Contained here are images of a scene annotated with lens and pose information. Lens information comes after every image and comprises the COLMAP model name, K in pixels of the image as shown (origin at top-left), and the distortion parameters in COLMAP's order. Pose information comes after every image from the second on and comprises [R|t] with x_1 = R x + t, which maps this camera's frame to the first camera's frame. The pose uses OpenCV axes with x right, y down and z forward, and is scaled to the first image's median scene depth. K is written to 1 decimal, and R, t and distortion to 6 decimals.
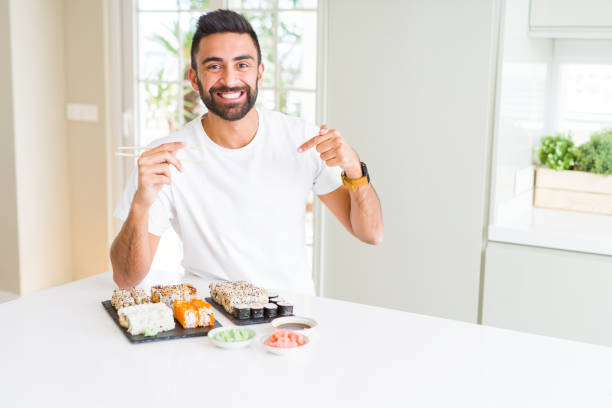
lens RADIAL K [[893.0, 0, 312.0], [0, 893.0, 197.4], [0, 0, 1]] dist [-0.111252, 0.000000]
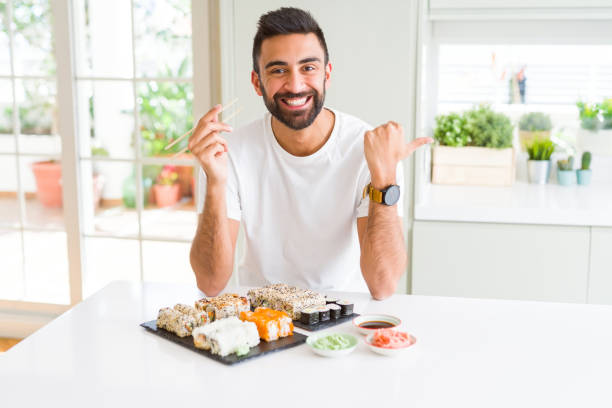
lens RADIAL K [[893.0, 0, 312.6], [0, 893.0, 190.9], [0, 0, 1]] dist [-0.111252, 0.000000]
pose [[0.947914, -0.075111, 0.309545, -0.230117], [0.070408, 0.997170, 0.026354, -0.020273], [-0.310648, -0.003187, 0.950520, 0.054615]]
